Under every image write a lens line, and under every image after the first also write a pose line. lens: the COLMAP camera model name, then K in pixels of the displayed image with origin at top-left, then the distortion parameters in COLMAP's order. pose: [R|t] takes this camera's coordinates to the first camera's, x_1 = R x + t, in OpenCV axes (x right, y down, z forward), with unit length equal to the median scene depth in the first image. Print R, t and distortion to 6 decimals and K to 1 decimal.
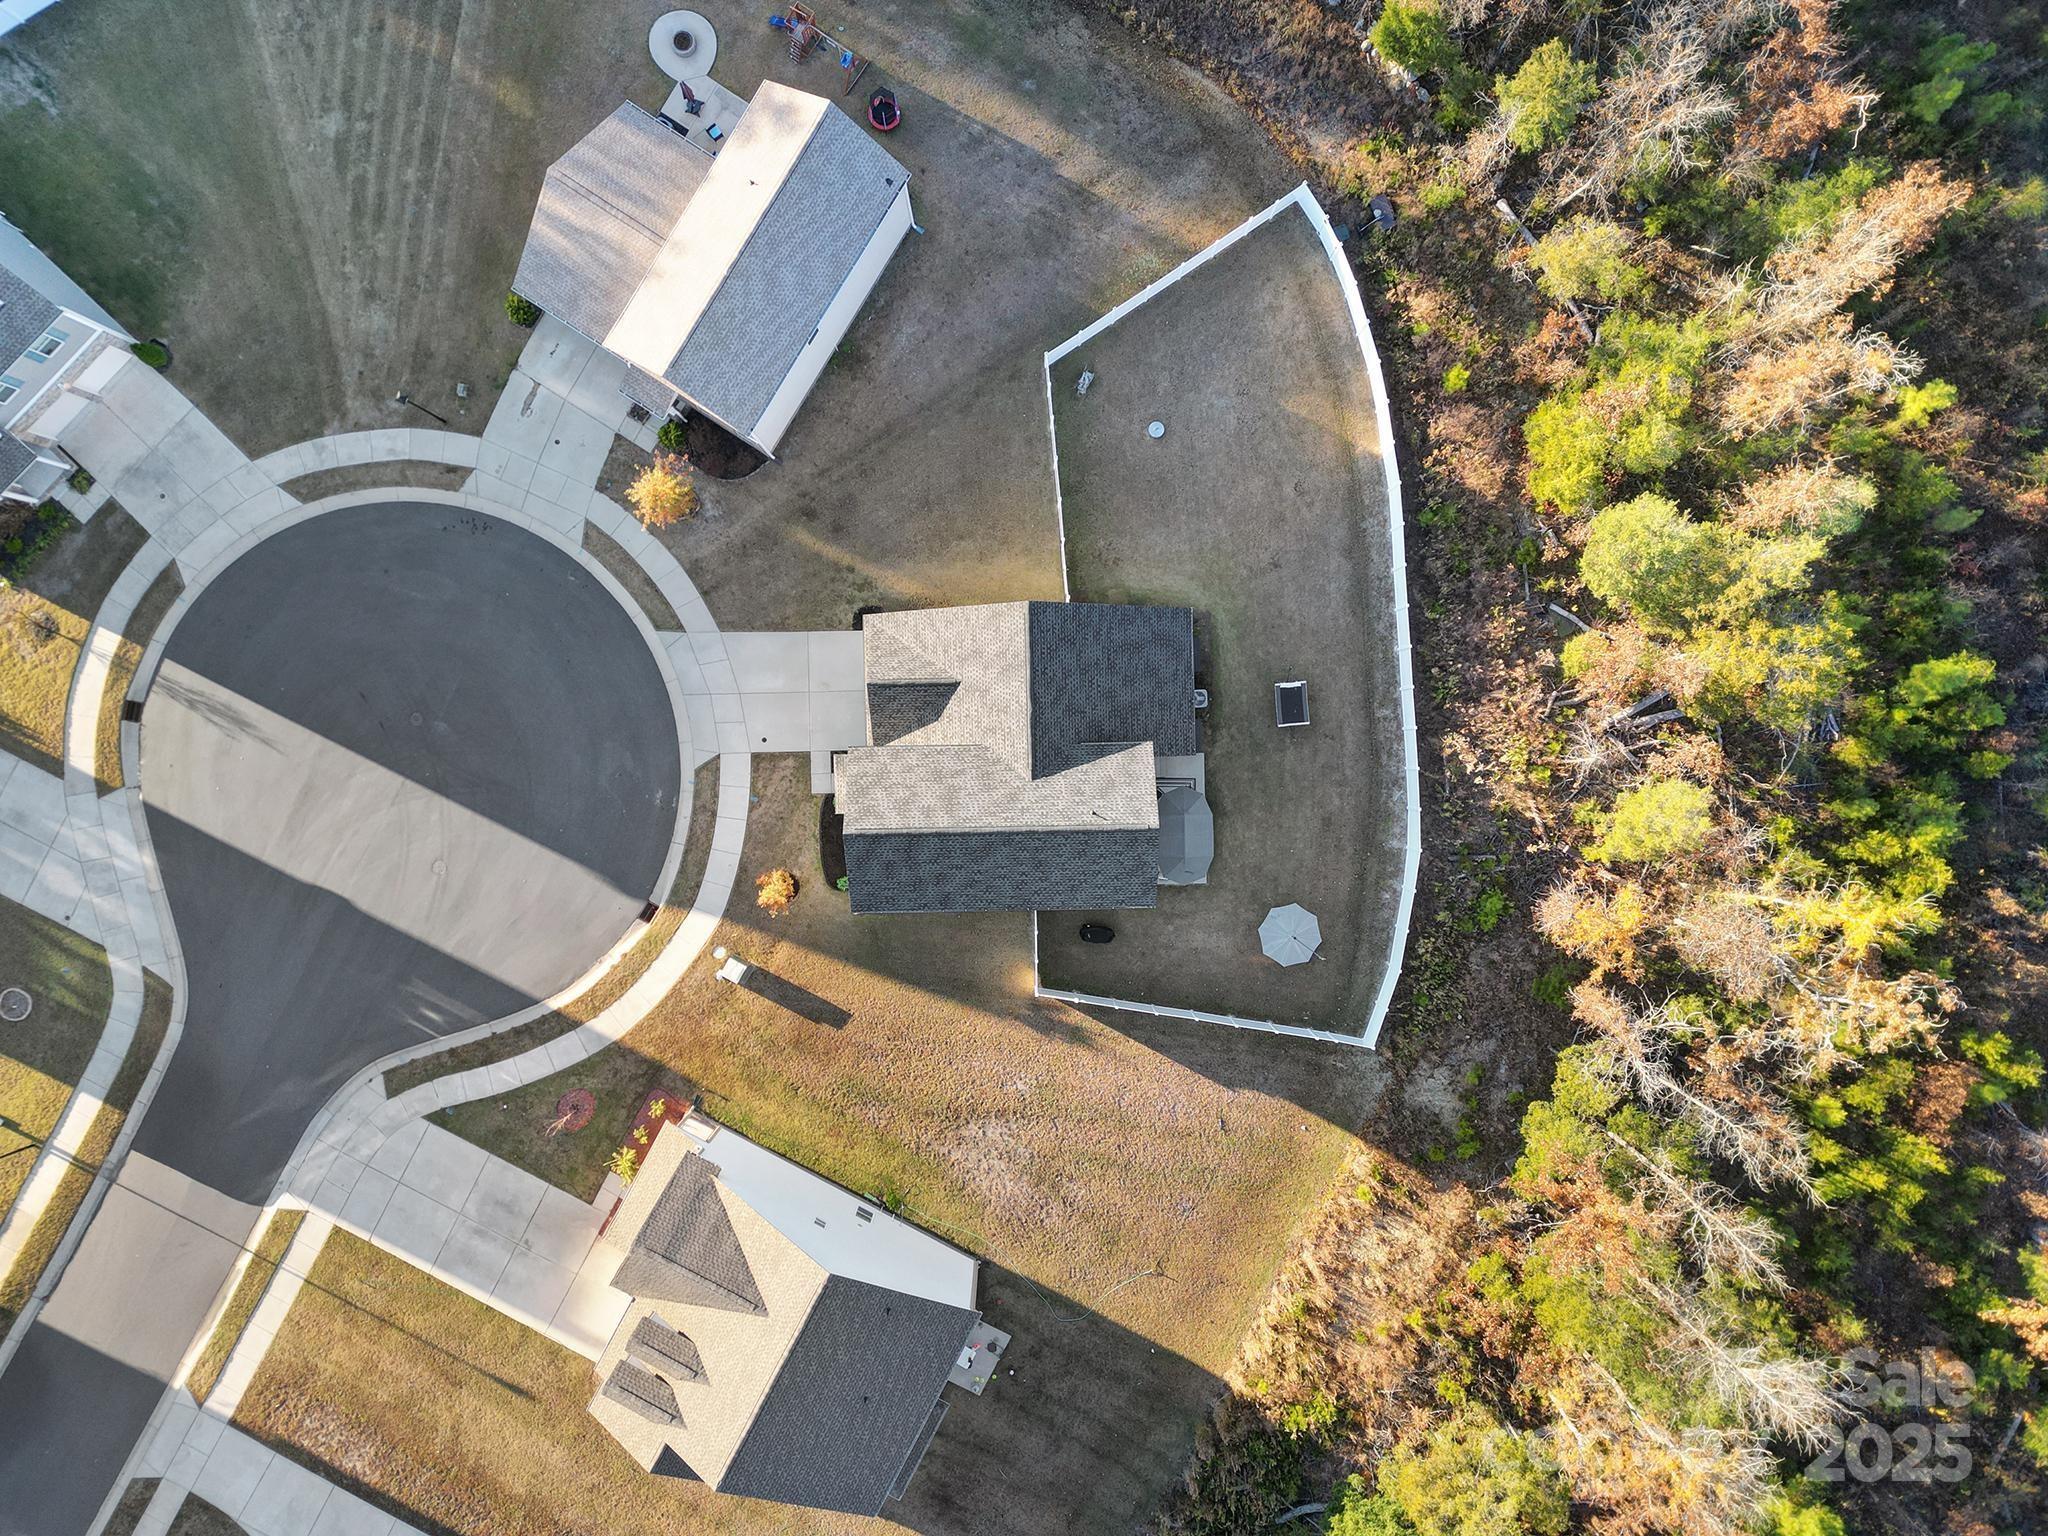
lens RADIAL K [[1416.1, 0, 1024.0], [0, 1416.1, 768.0], [0, 0, 1]] dist [0.100978, -0.112955]
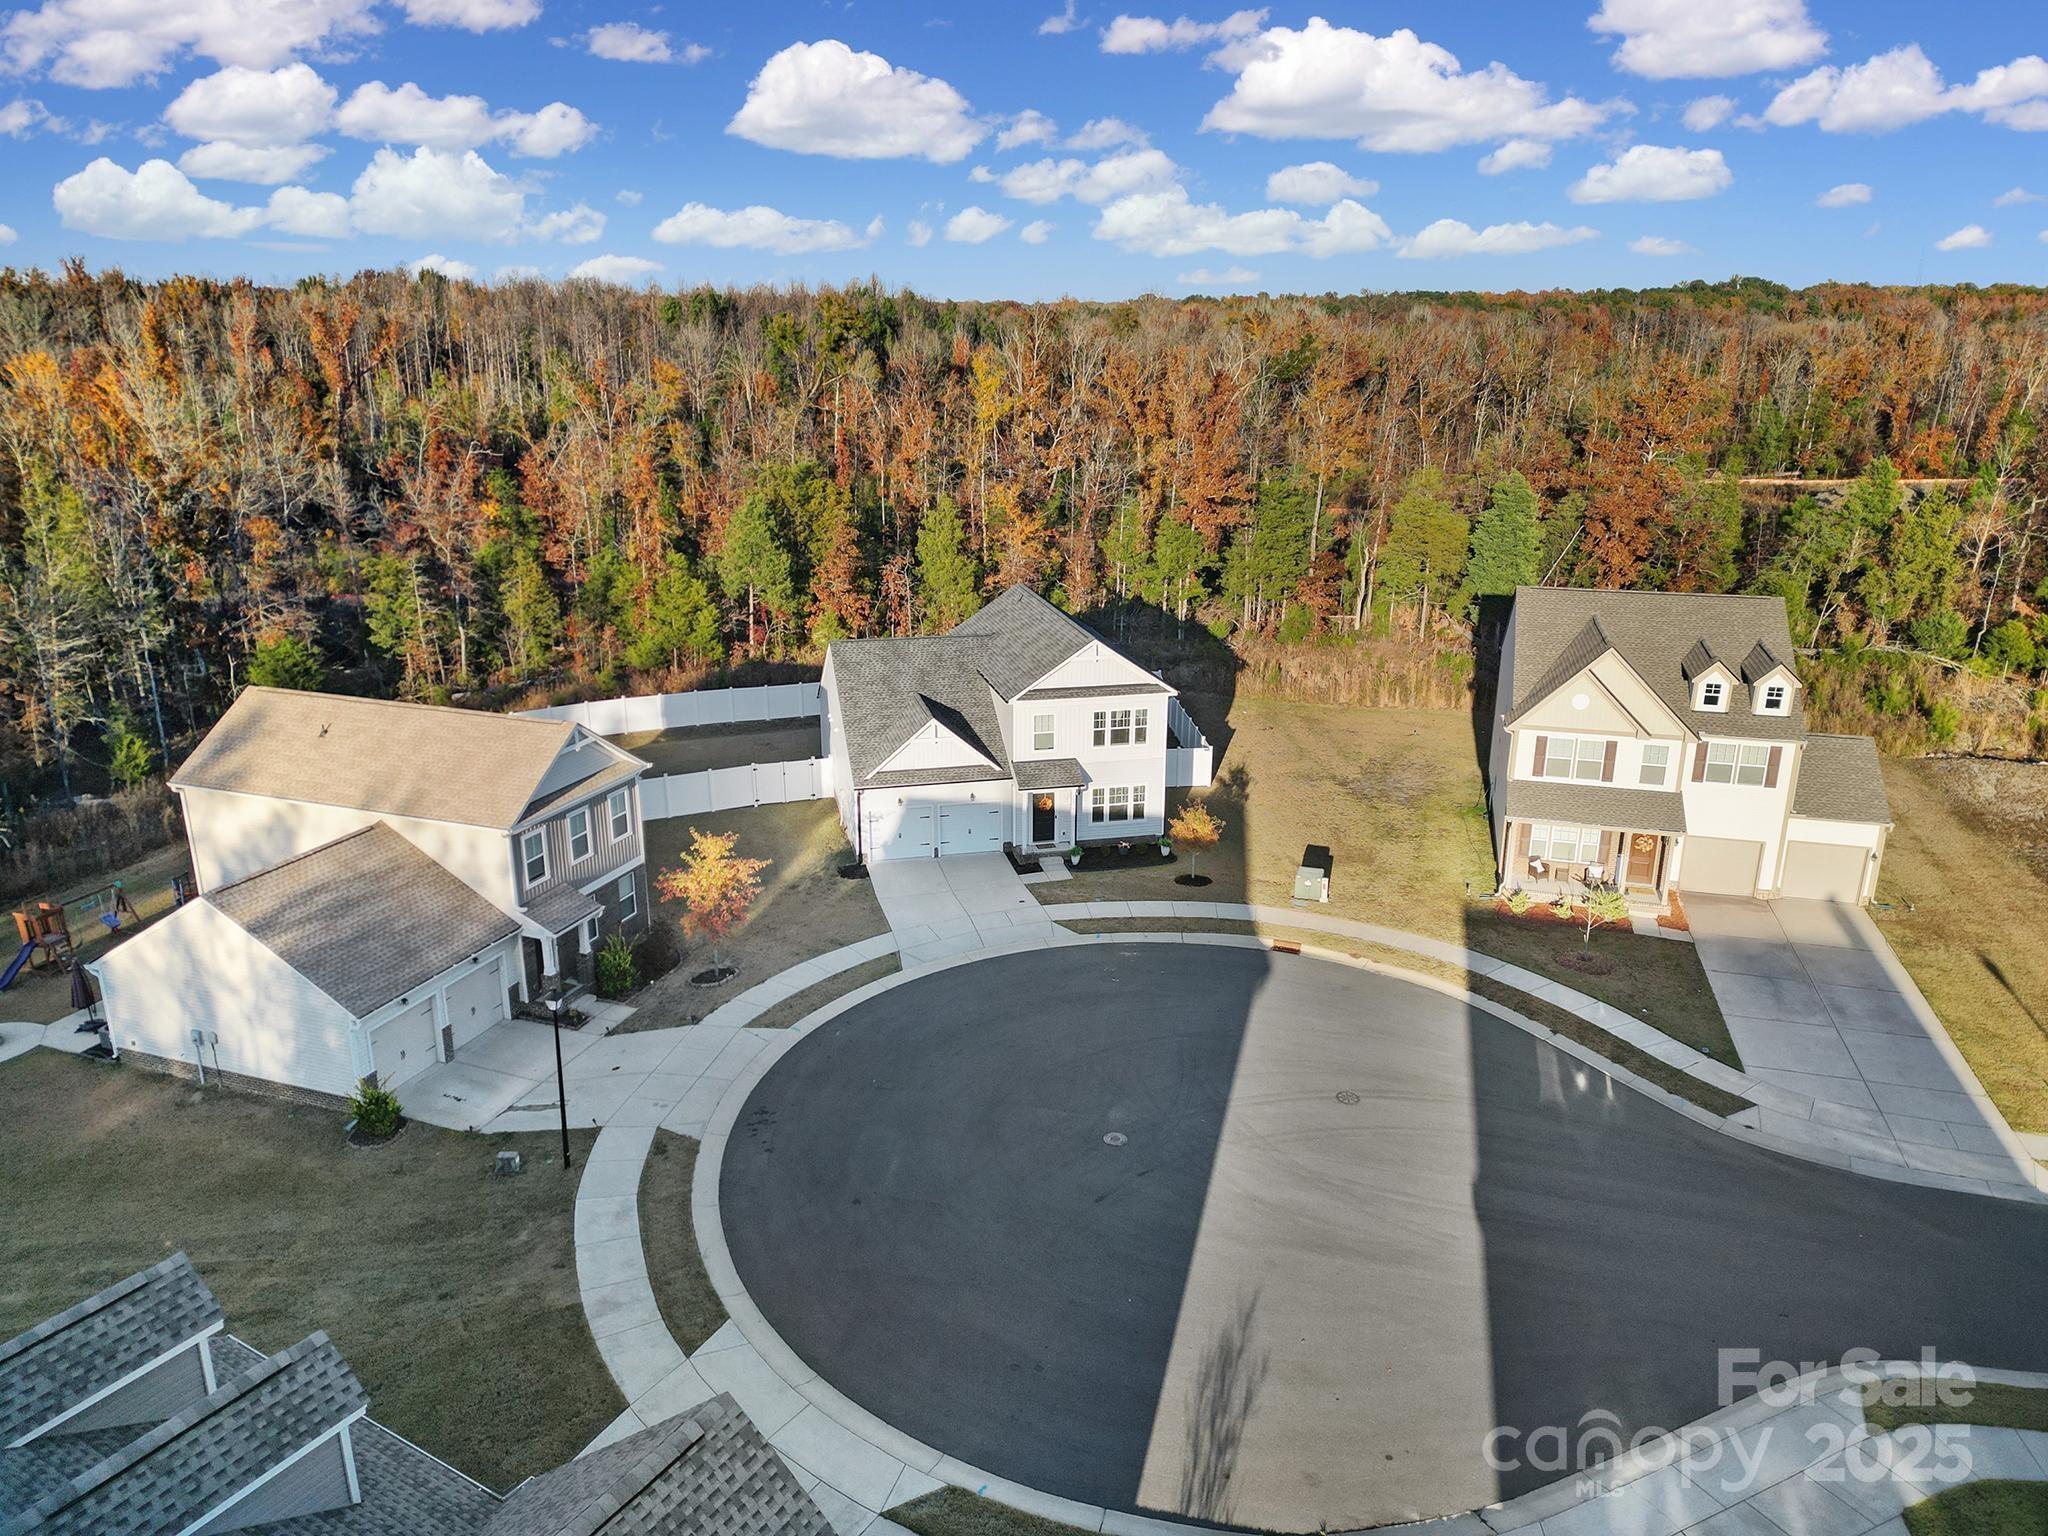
lens RADIAL K [[1416.1, 0, 1024.0], [0, 1416.1, 768.0], [0, 0, 1]] dist [0.100978, -0.112955]
pose [[-0.213400, -0.292407, 0.932180, -0.889578], [0.976834, -0.079475, 0.198692, -0.167364], [0.015986, 0.952986, 0.302593, 0.692129]]
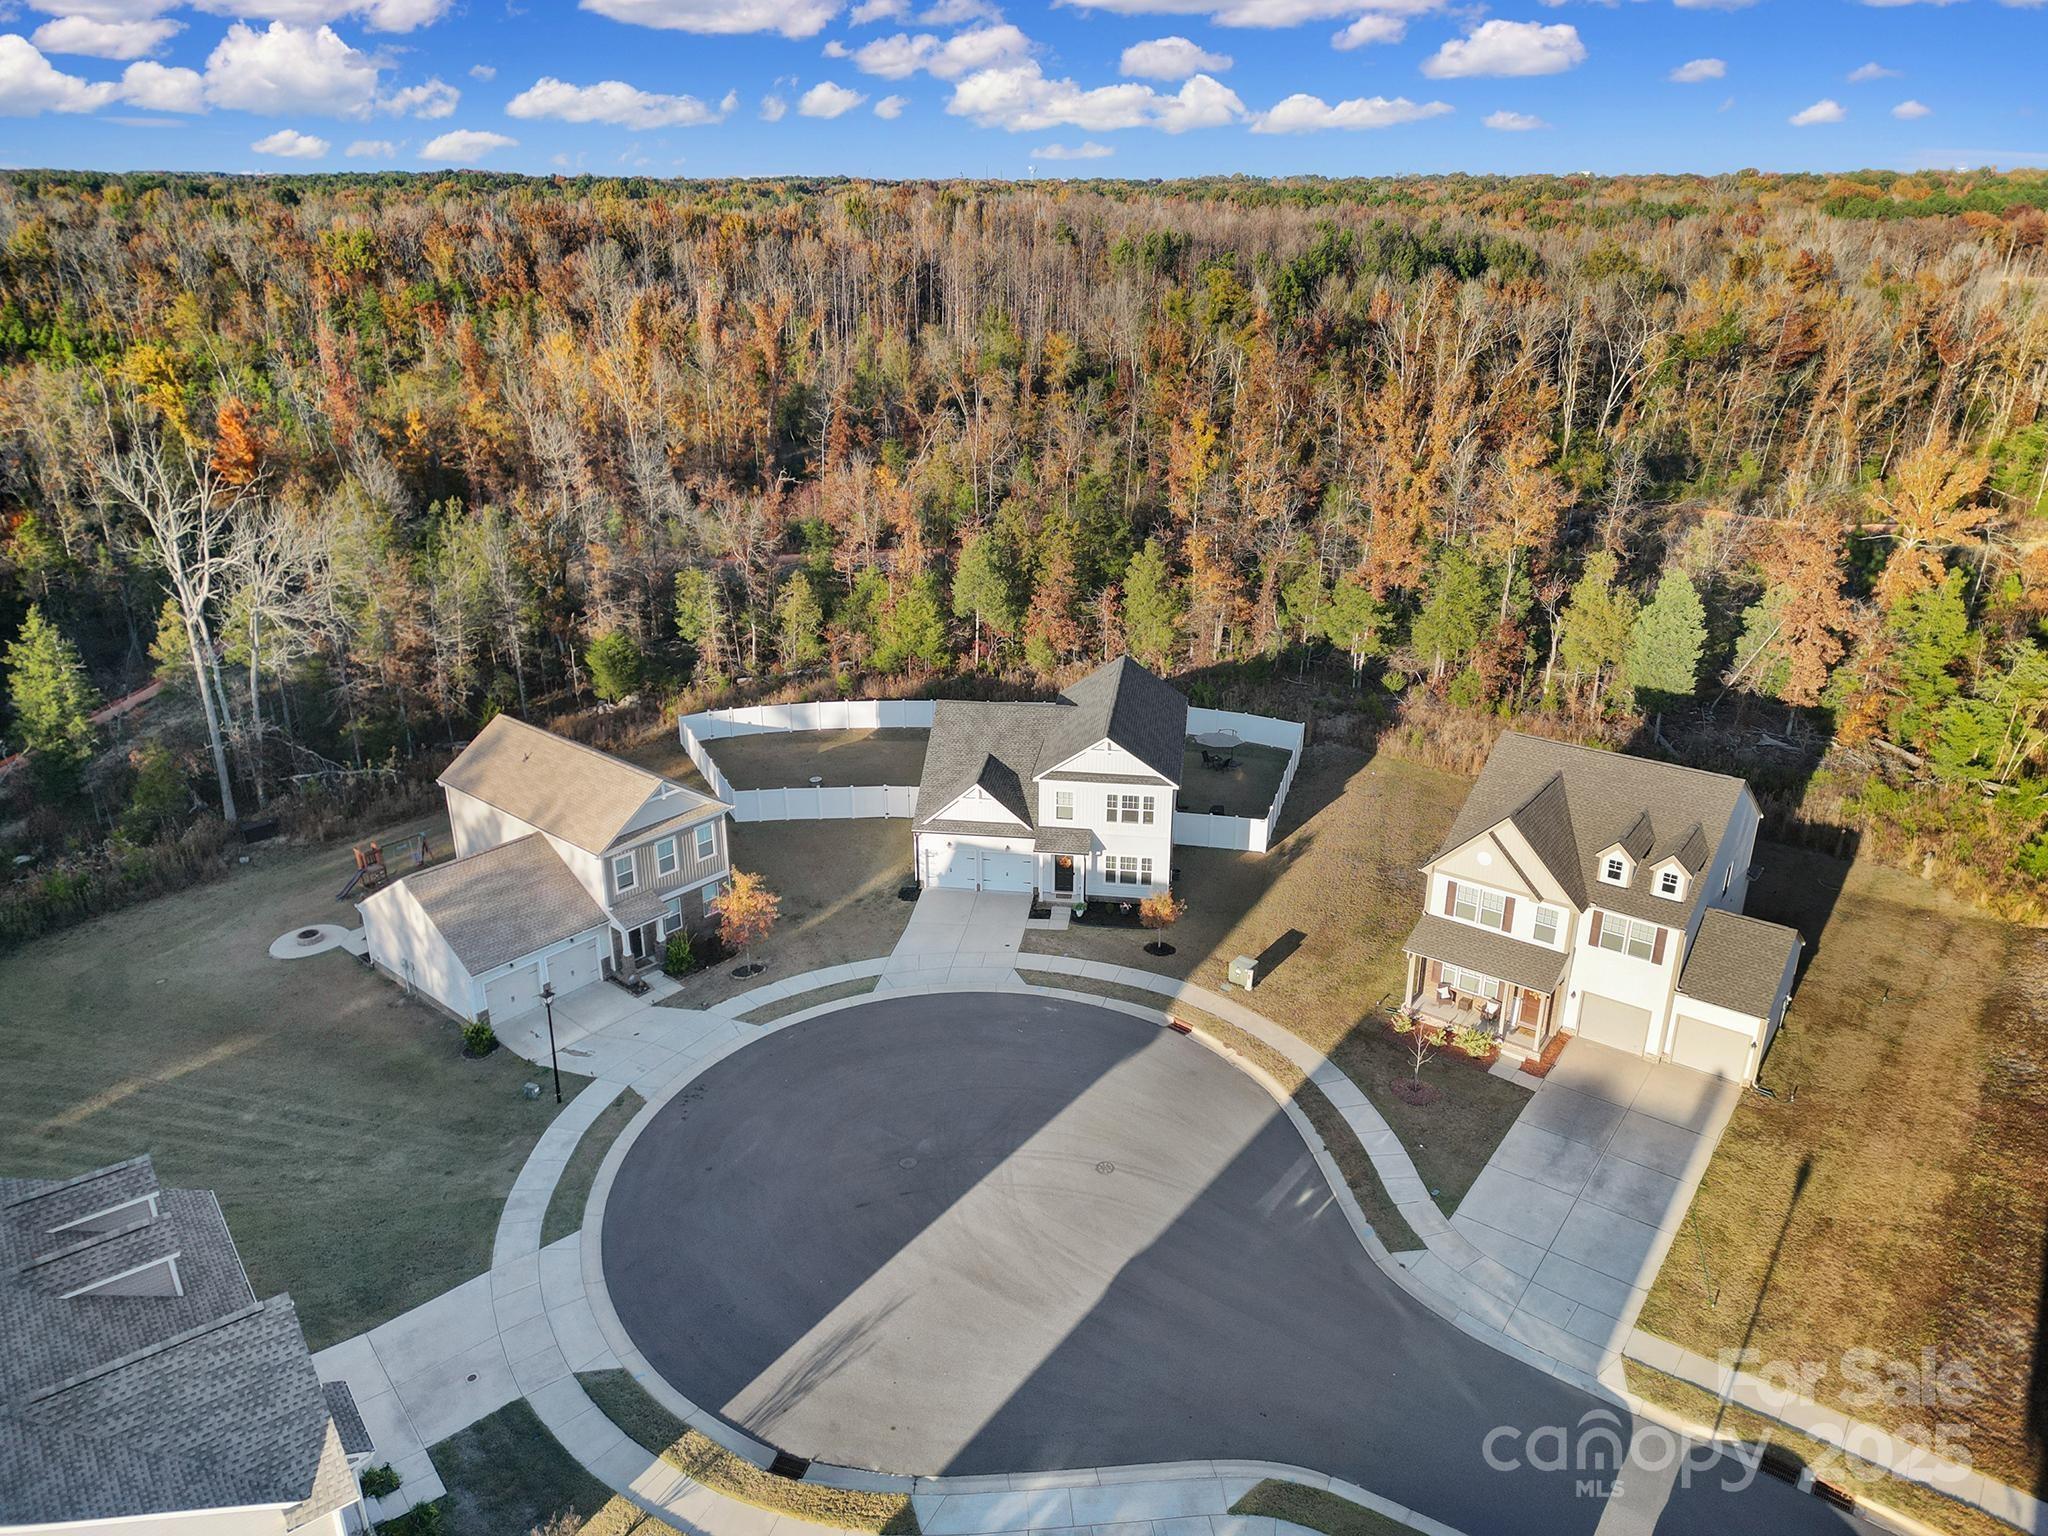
lens RADIAL K [[1416.1, 0, 1024.0], [0, 1416.1, 768.0], [0, 0, 1]] dist [0.100978, -0.112955]
pose [[0.148527, -0.369424, 0.917314, -1.031256], [0.988730, 0.037872, -0.144838, 0.129142], [0.018767, 0.928489, 0.370886, 0.523334]]
